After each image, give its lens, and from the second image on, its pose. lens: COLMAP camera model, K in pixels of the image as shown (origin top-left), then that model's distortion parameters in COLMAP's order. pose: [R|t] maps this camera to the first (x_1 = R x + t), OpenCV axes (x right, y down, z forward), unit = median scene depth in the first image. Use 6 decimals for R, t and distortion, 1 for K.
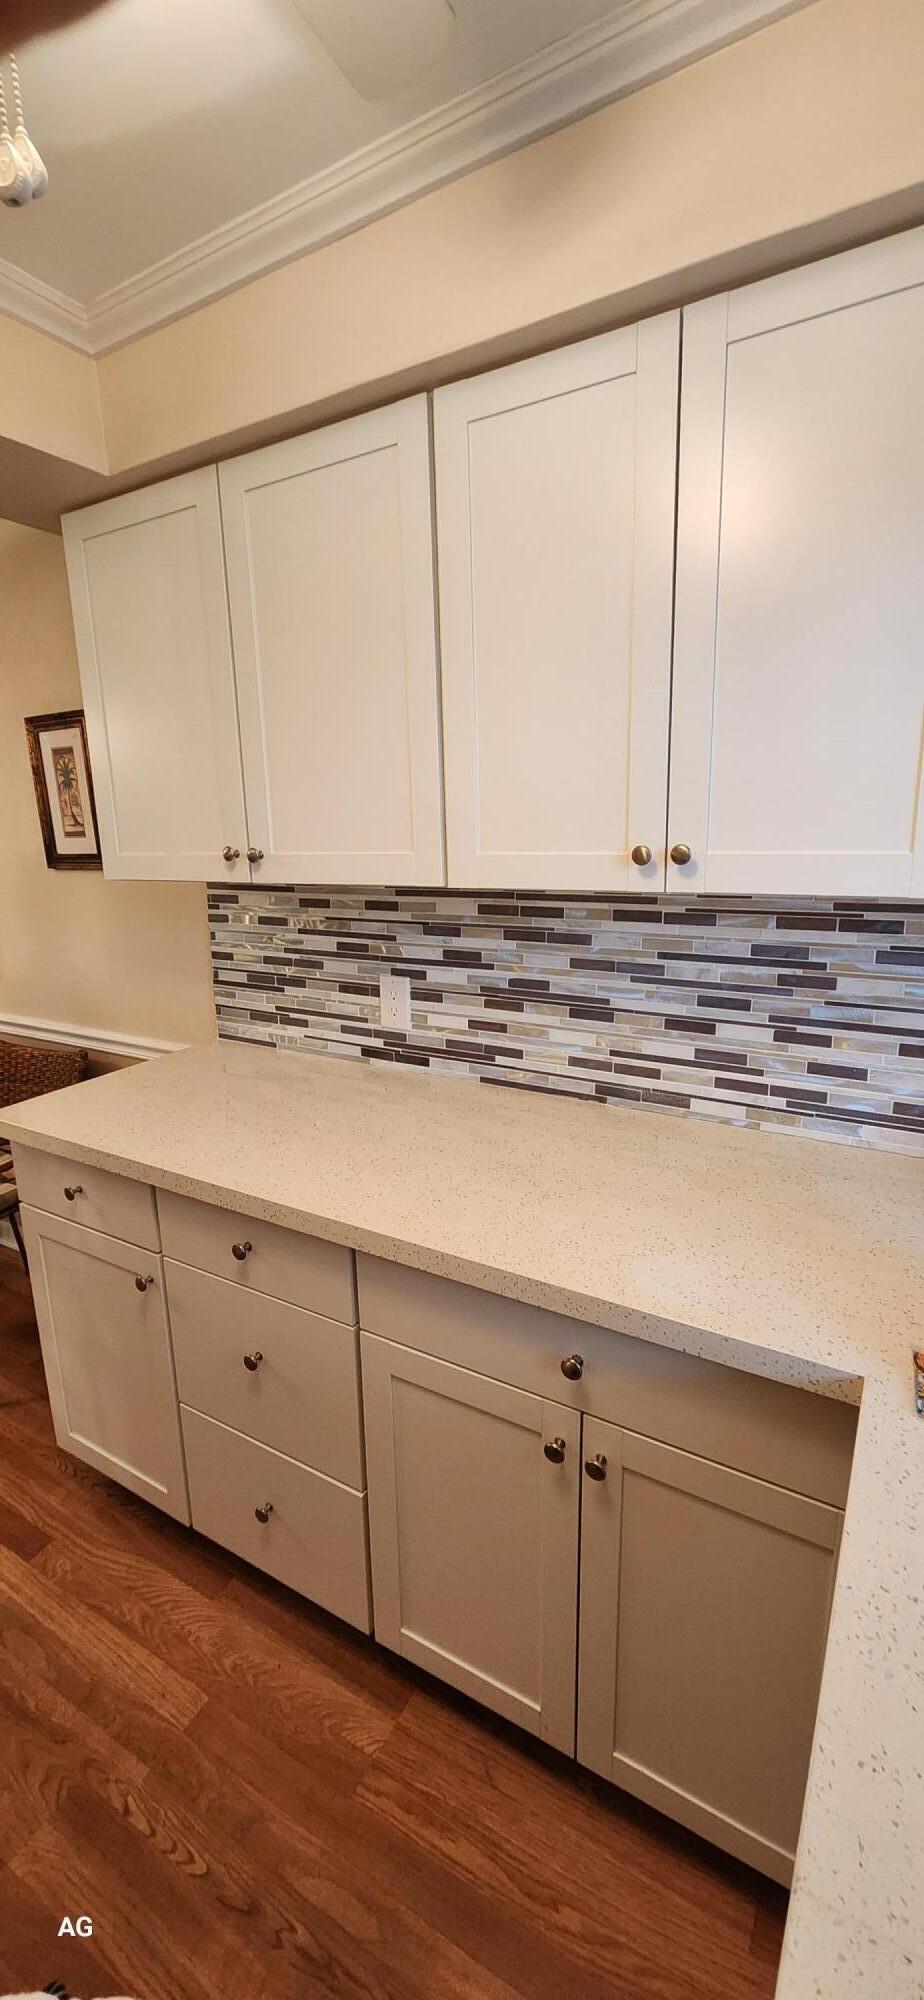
lens RADIAL K [[812.6, 0, 450.6], [0, 812.6, 997.3], [0, 0, 1]] dist [0.001390, -0.001379]
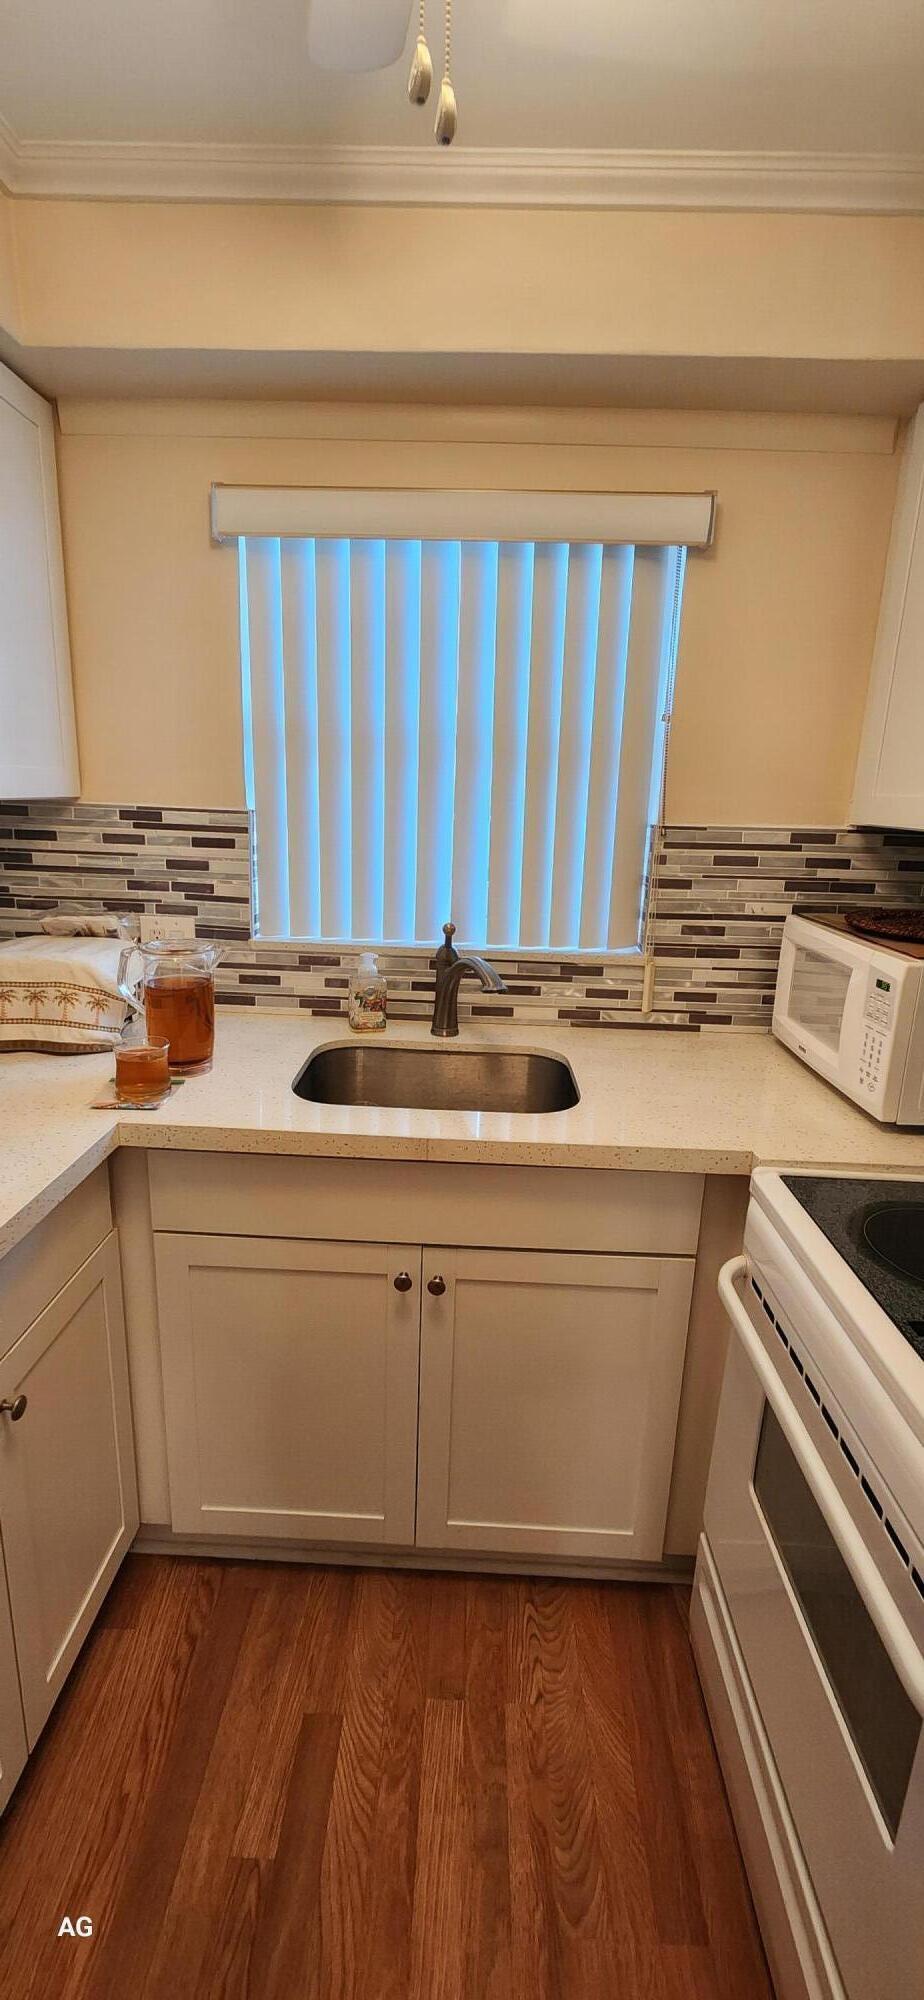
lens RADIAL K [[812.6, 0, 453.6], [0, 812.6, 998.2], [0, 0, 1]] dist [0.001390, -0.001379]
pose [[-0.479809, -0.208564, 0.852223, -0.534679], [0.170567, 0.930630, 0.323783, -0.061411], [-0.860634, 0.300715, -0.410950, 0.552294]]
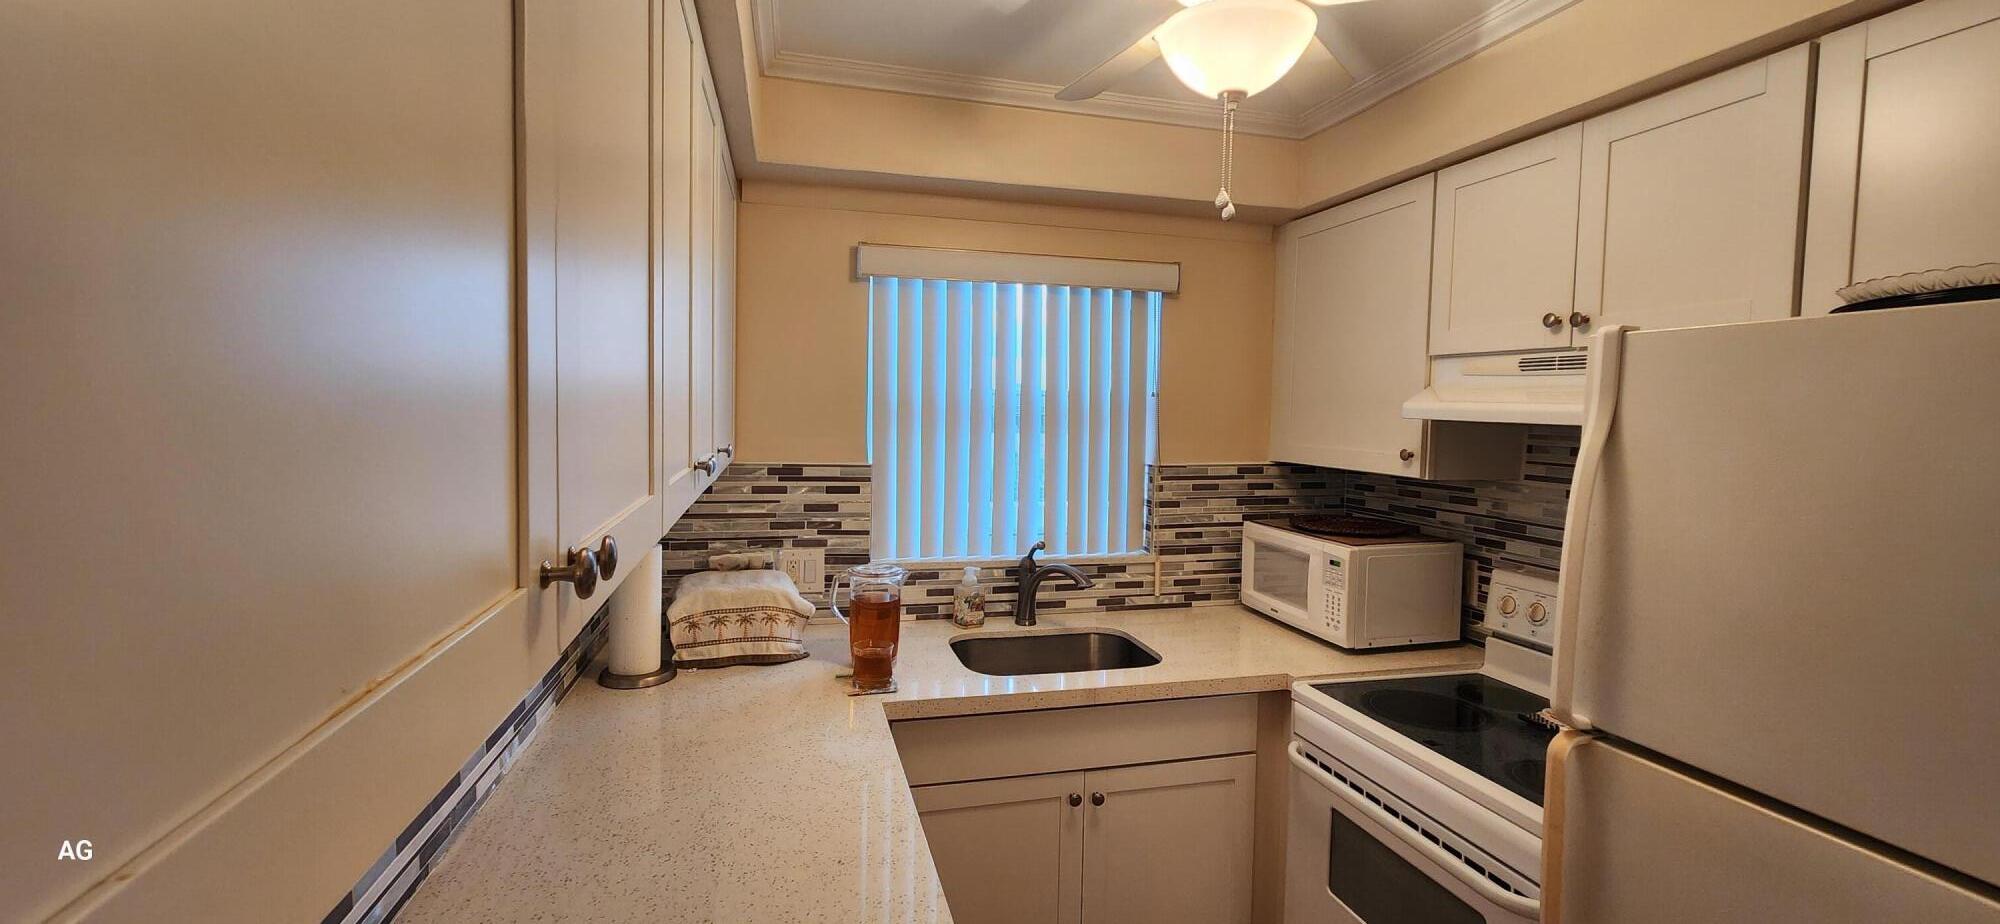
lens RADIAL K [[812.6, 0, 999.3], [0, 812.6, 452.0], [0, 0, 1]] dist [0.001390, -0.001379]
pose [[-0.709786, -0.027062, 0.703897, -0.591245], [0.151688, 0.969946, 0.190248, -0.255325], [-0.687891, 0.241809, -0.684350, 1.102479]]
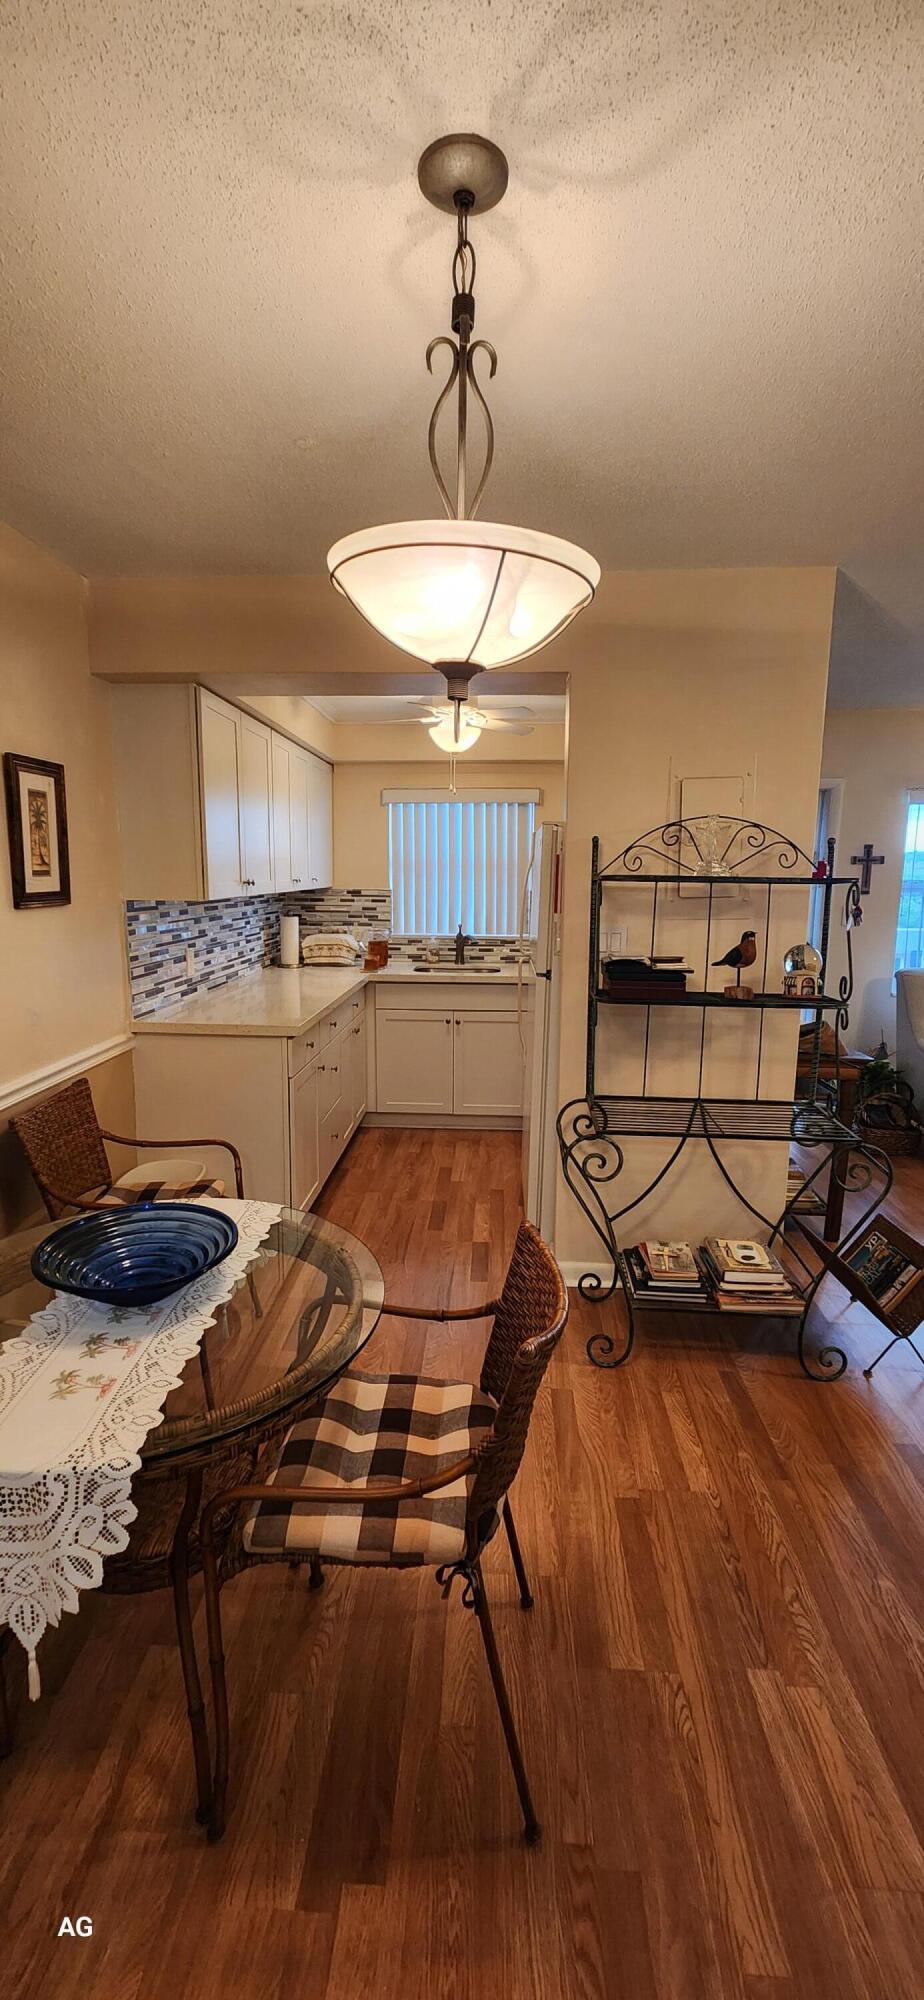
lens RADIAL K [[812.6, 0, 456.4], [0, 812.6, 997.6], [0, 0, 1]] dist [0.001390, -0.001379]
pose [[-0.461833, -0.115906, 0.879361, -2.443626], [0.197071, 0.953235, 0.229143, -0.272123], [-0.864796, 0.279123, -0.417394, 1.519241]]
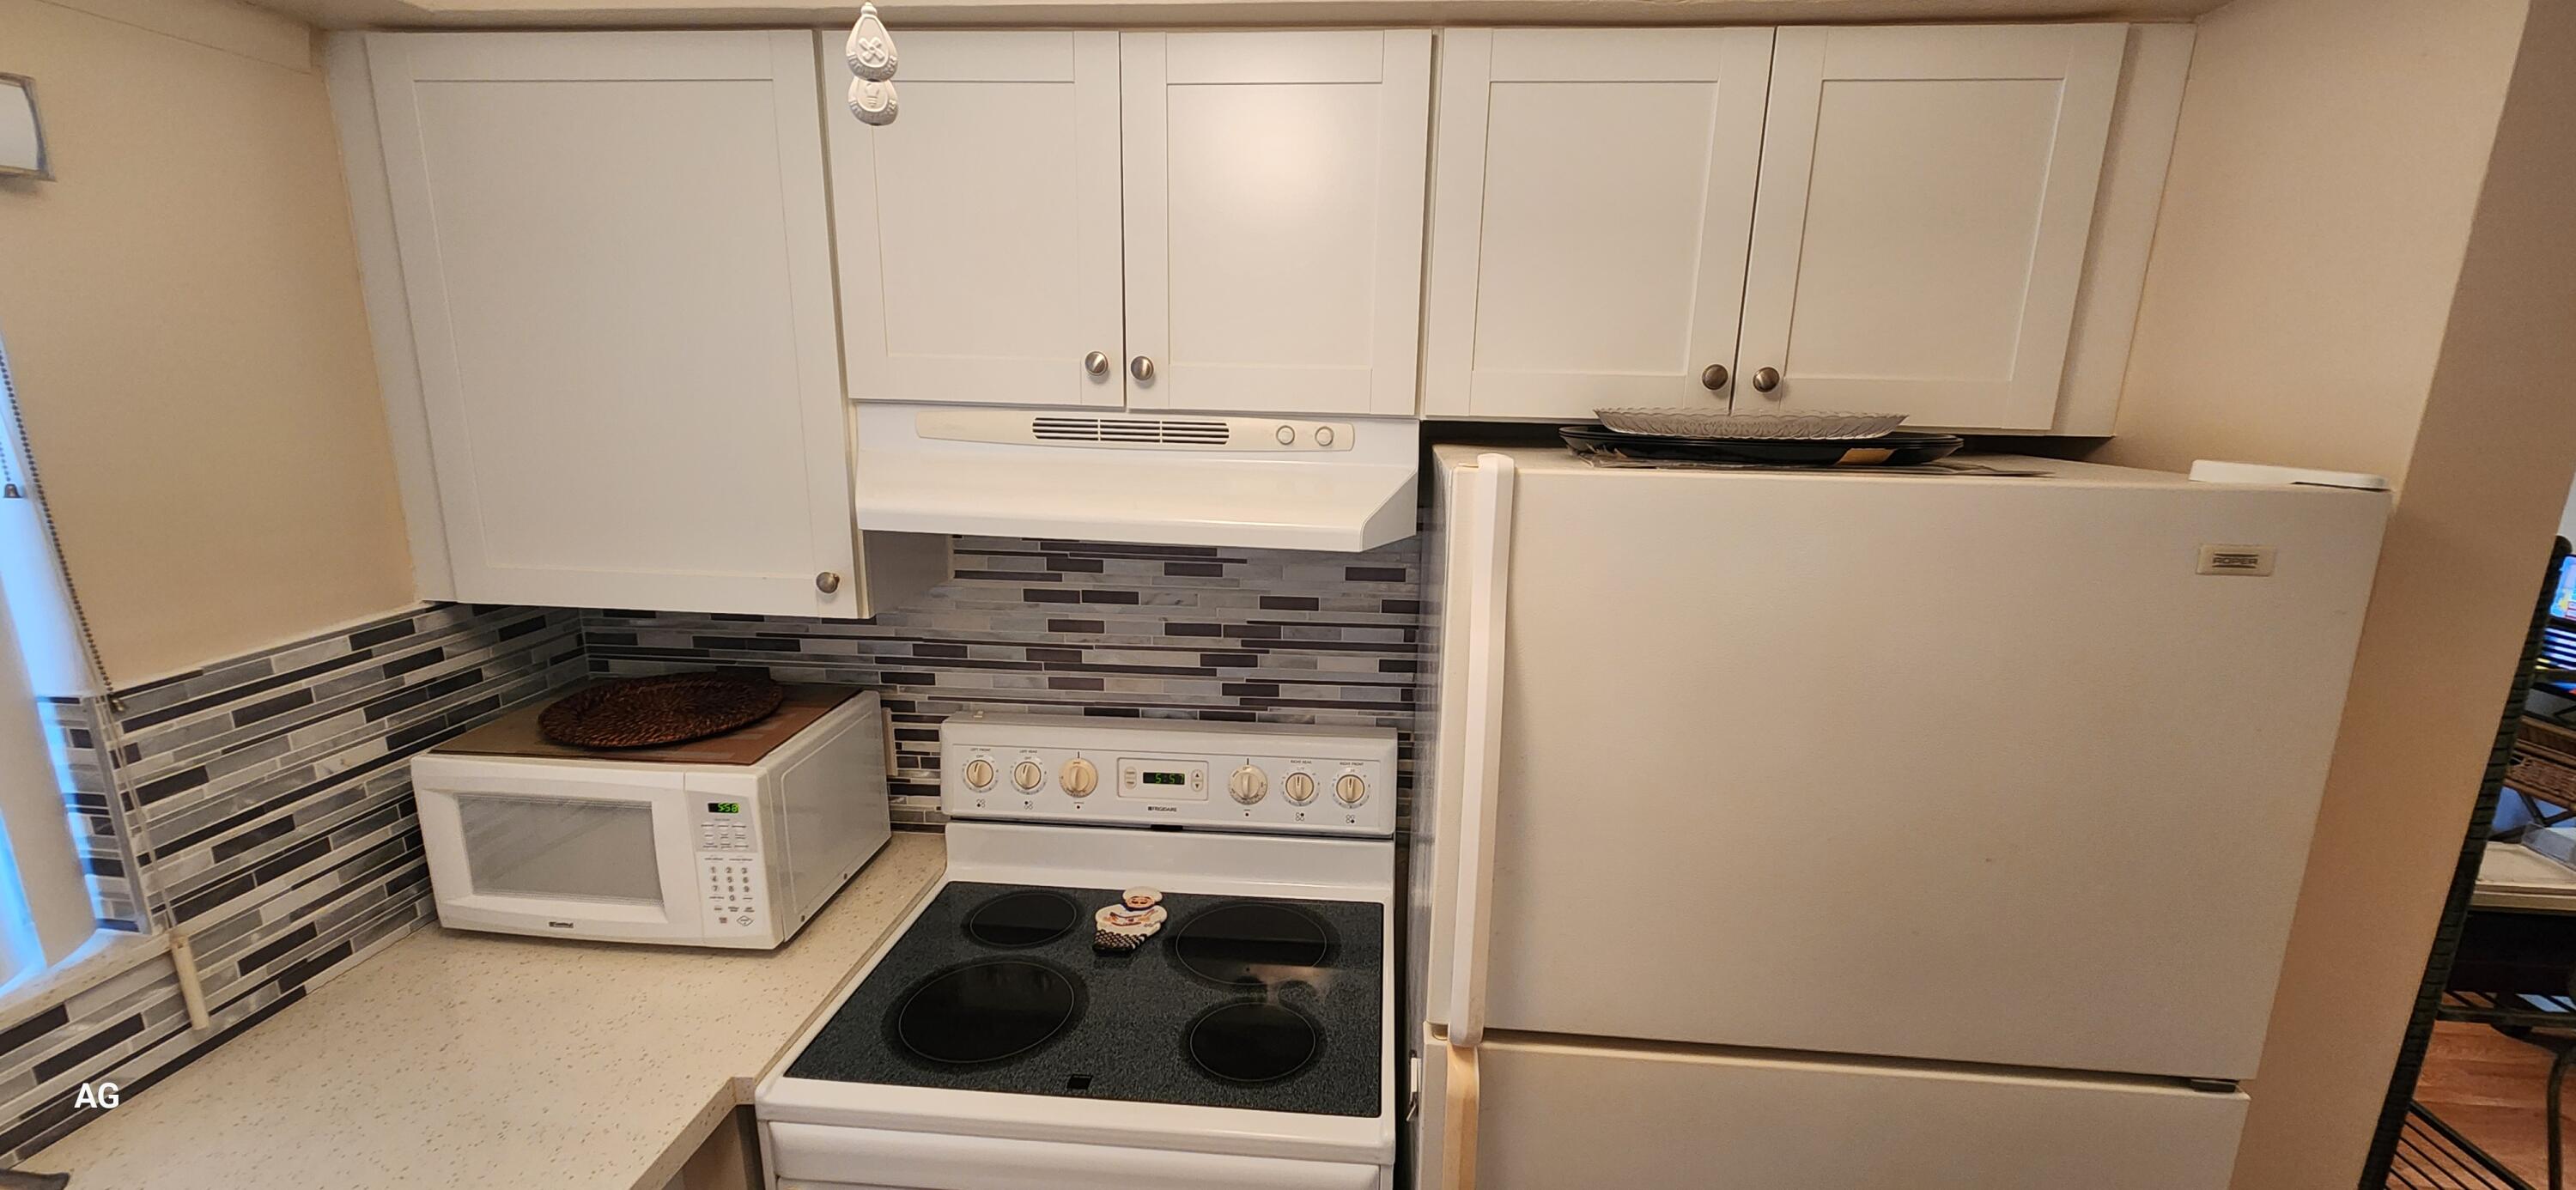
lens RADIAL K [[1046.6, 0, 1282.2], [0, 1046.6, 609.0], [0, 0, 1]] dist [0.001390, -0.001379]
pose [[-0.904914, 0.108538, -0.411521, -0.124185], [-0.085057, 0.901304, 0.424754, -0.305133], [0.417007, 0.419369, -0.806371, 0.684284]]
